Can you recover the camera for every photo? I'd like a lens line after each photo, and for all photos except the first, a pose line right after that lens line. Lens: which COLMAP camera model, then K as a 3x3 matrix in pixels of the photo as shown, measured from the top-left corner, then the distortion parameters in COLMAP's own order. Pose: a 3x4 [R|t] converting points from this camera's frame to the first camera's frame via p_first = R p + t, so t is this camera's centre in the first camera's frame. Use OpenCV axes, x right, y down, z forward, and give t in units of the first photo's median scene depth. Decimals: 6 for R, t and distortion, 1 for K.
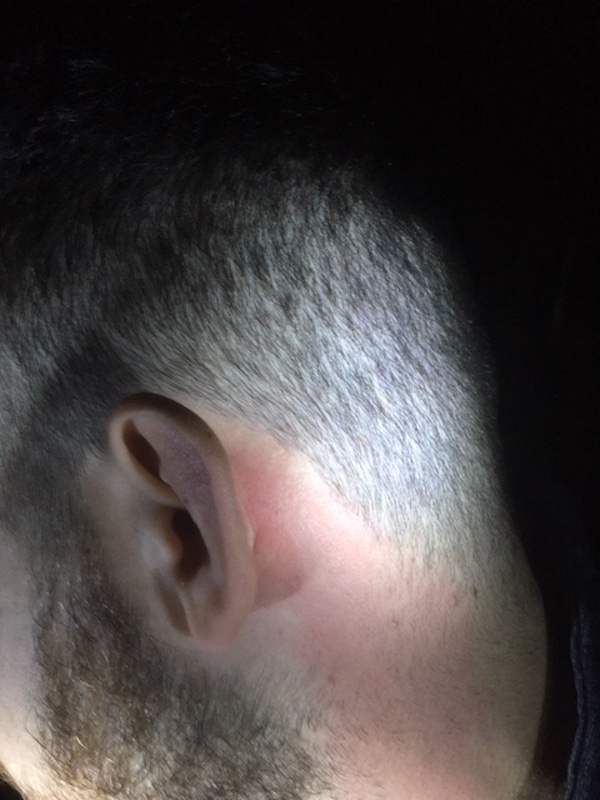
lens RADIAL K [[719.9, 0, 293.3], [0, 719.9, 400.2], [0, 0, 1]] dist [0.013364, -0.048491]
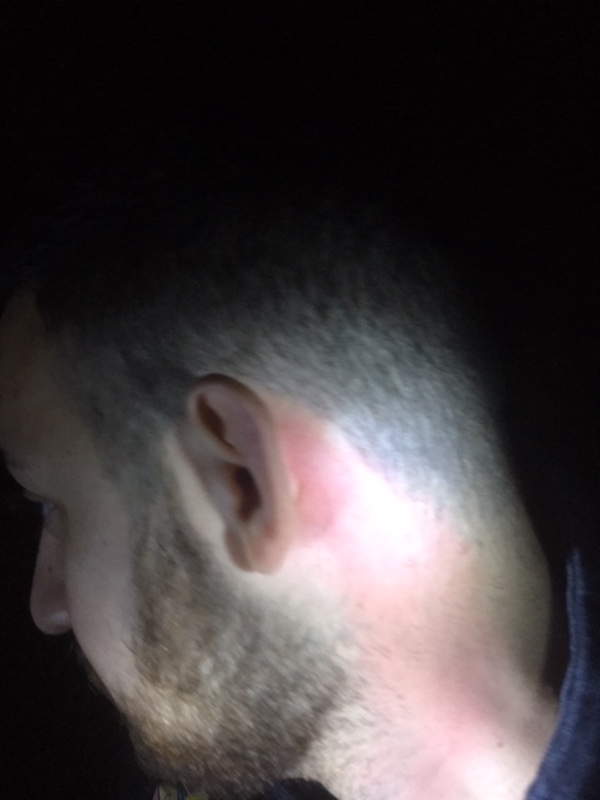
lens RADIAL K [[719.9, 0, 312.6], [0, 719.9, 388.0], [0, 0, 1]] dist [0.013364, -0.048491]
pose [[0.996720, -0.003156, -0.080862, 0.077828], [-0.000735, 0.998845, -0.048047, 0.069744], [0.080921, 0.047948, 0.995567, -0.294135]]
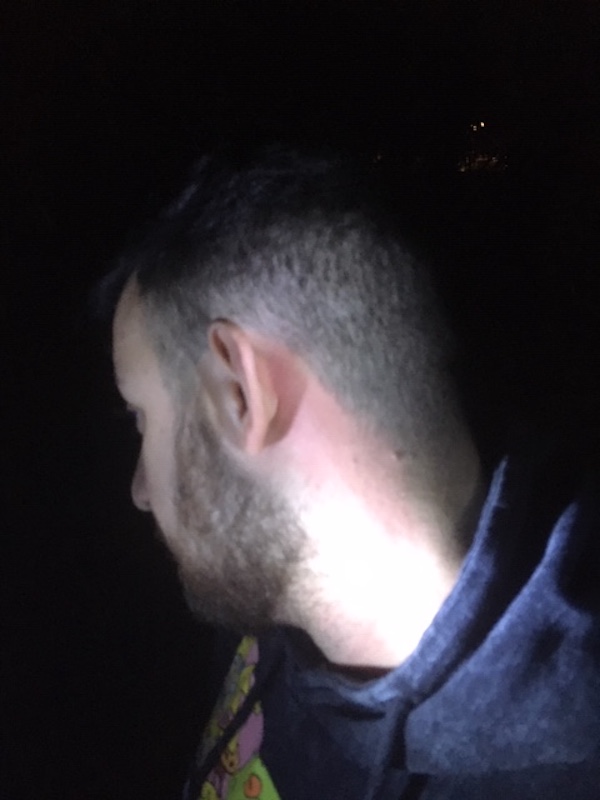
lens RADIAL K [[719.9, 0, 289.7], [0, 719.9, 418.9], [0, 0, 1]] dist [0.013364, -0.048491]
pose [[0.927898, 0.066085, -0.366931, 0.677387], [-0.087641, 0.995250, -0.042380, 0.309994], [0.362387, 0.071482, 0.929282, -0.774422]]
